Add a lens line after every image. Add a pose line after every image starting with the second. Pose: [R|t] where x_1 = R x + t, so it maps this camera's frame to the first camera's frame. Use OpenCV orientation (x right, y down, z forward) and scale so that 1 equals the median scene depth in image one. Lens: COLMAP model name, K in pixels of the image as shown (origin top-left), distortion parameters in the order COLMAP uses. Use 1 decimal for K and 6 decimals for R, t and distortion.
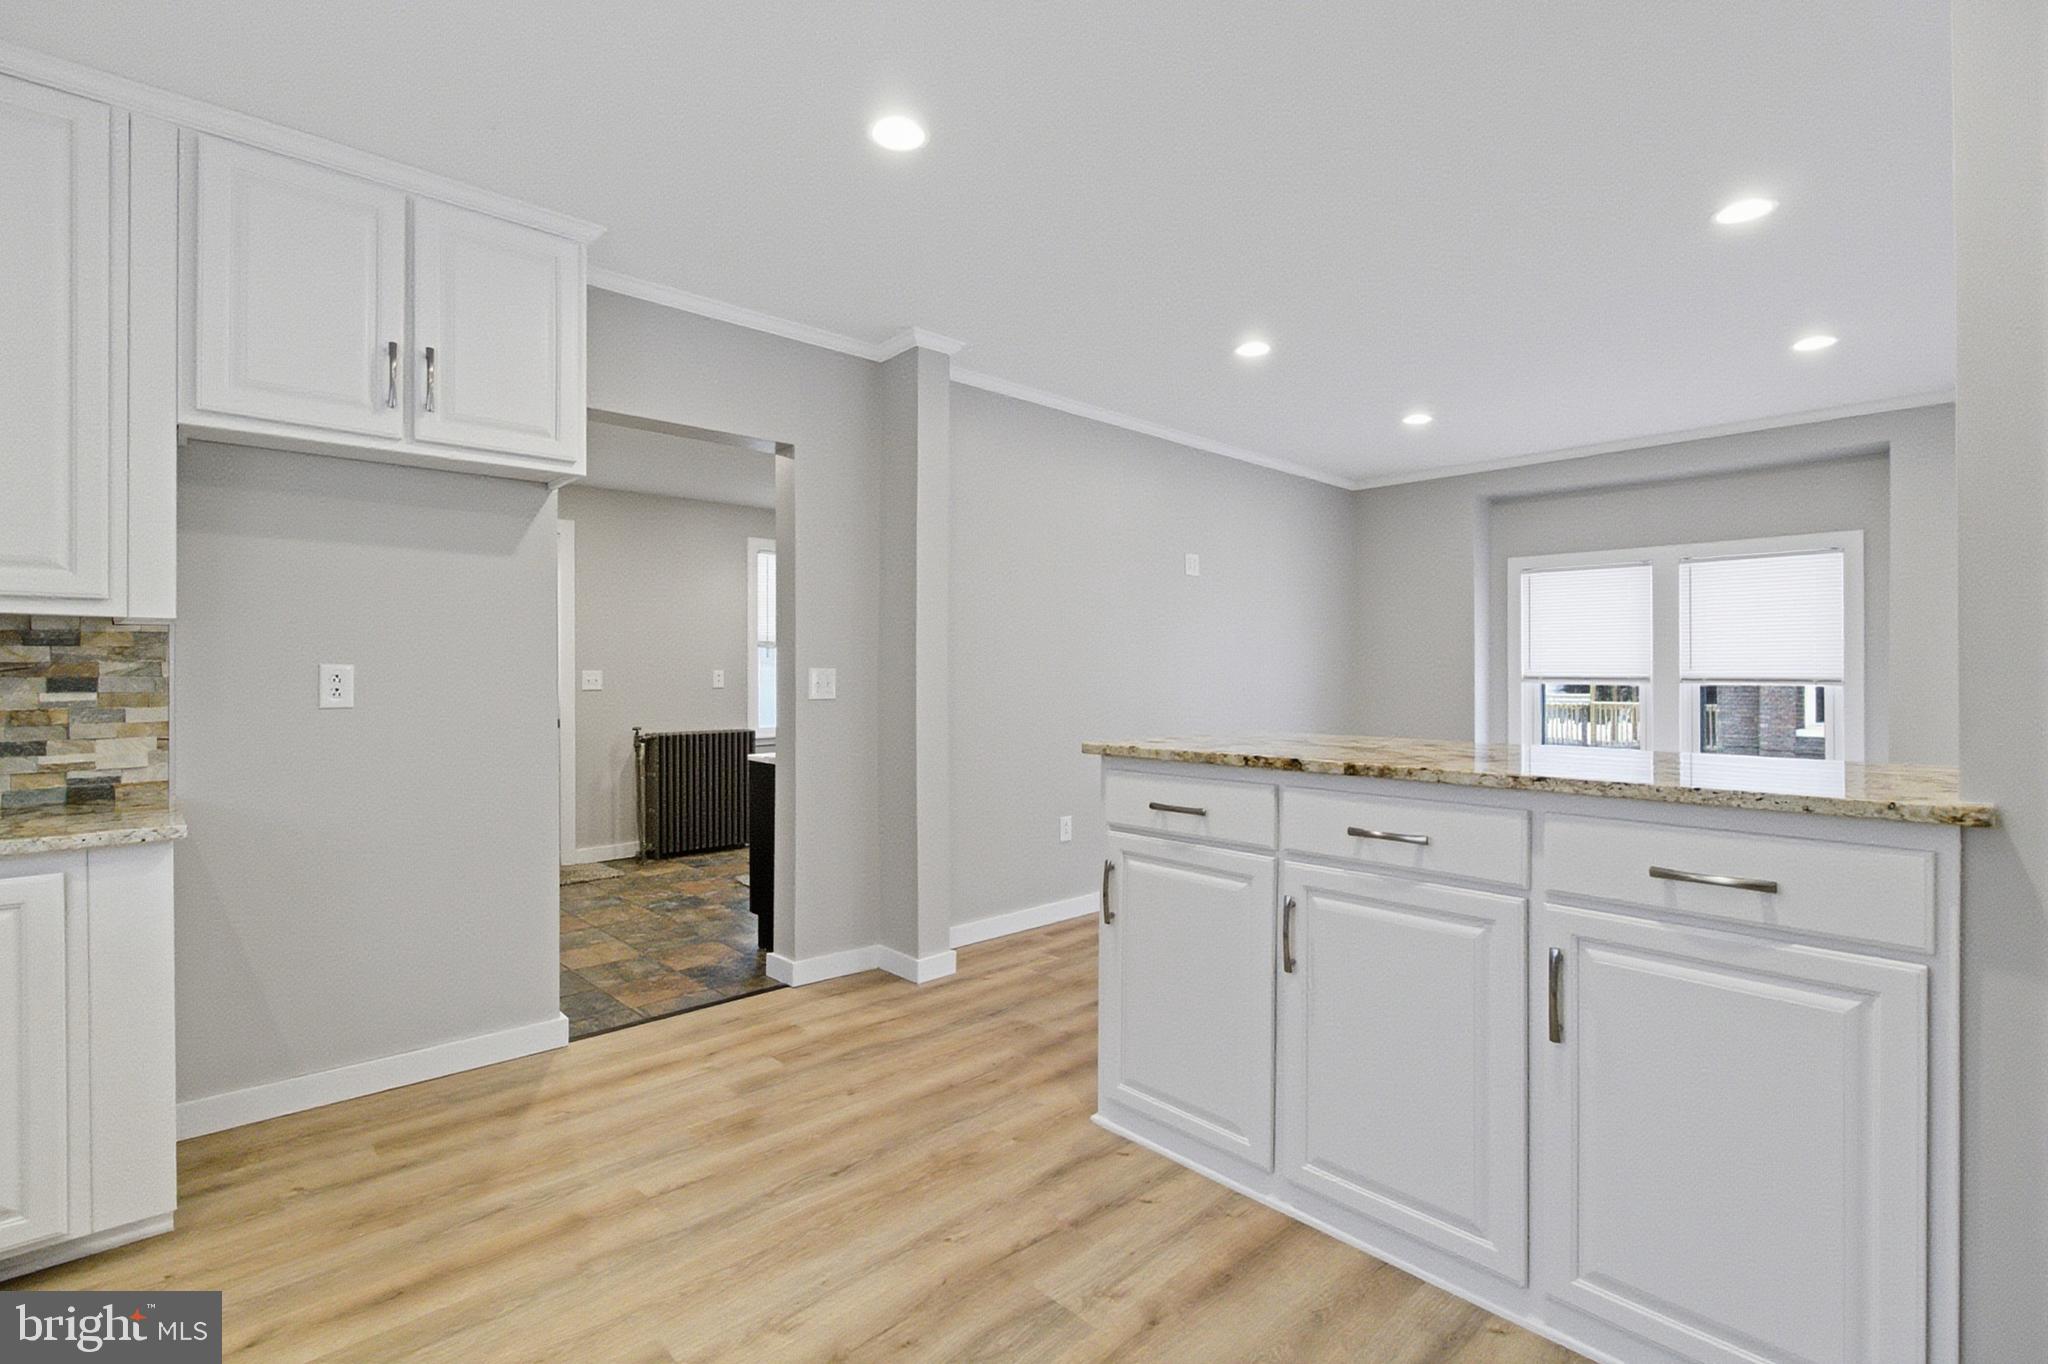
lens RADIAL K [[957.2, 0, 1019.1], [0, 957.2, 666.5], [0, 0, 1]] dist [-0.003104, -0.000031]
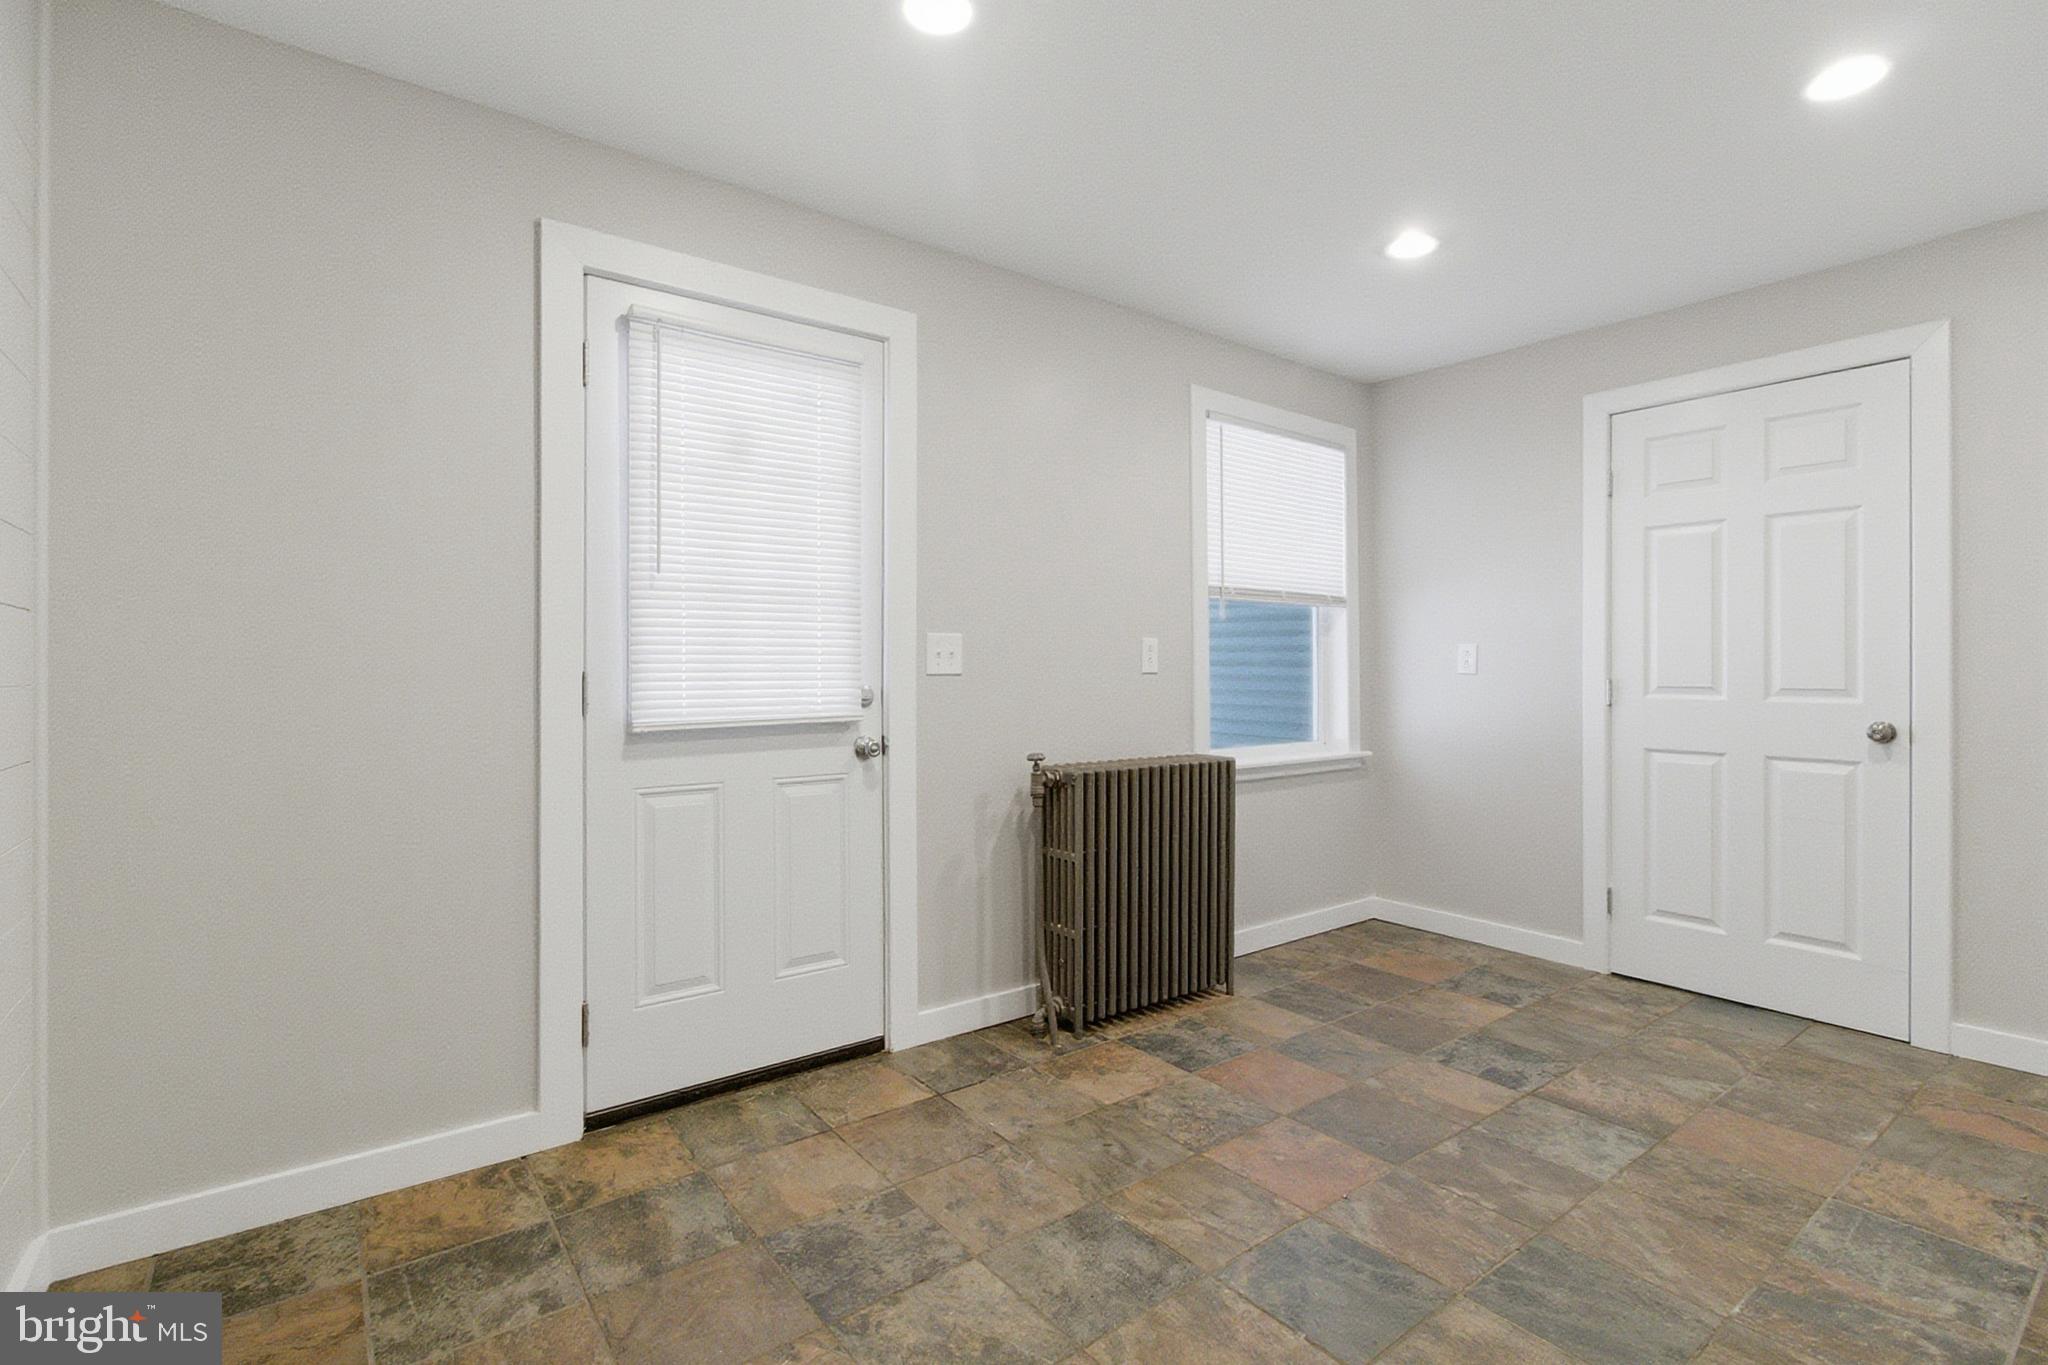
lens RADIAL K [[957.2, 0, 1019.1], [0, 957.2, 667.0], [0, 0, 1]] dist [-0.003104, -0.000031]
pose [[0.993984, 0.003235, -0.109480, -0.584987], [-0.003216, 0.999995, 0.000353, 0.034242], [0.109480, 0.000001, 0.993989, 0.867027]]
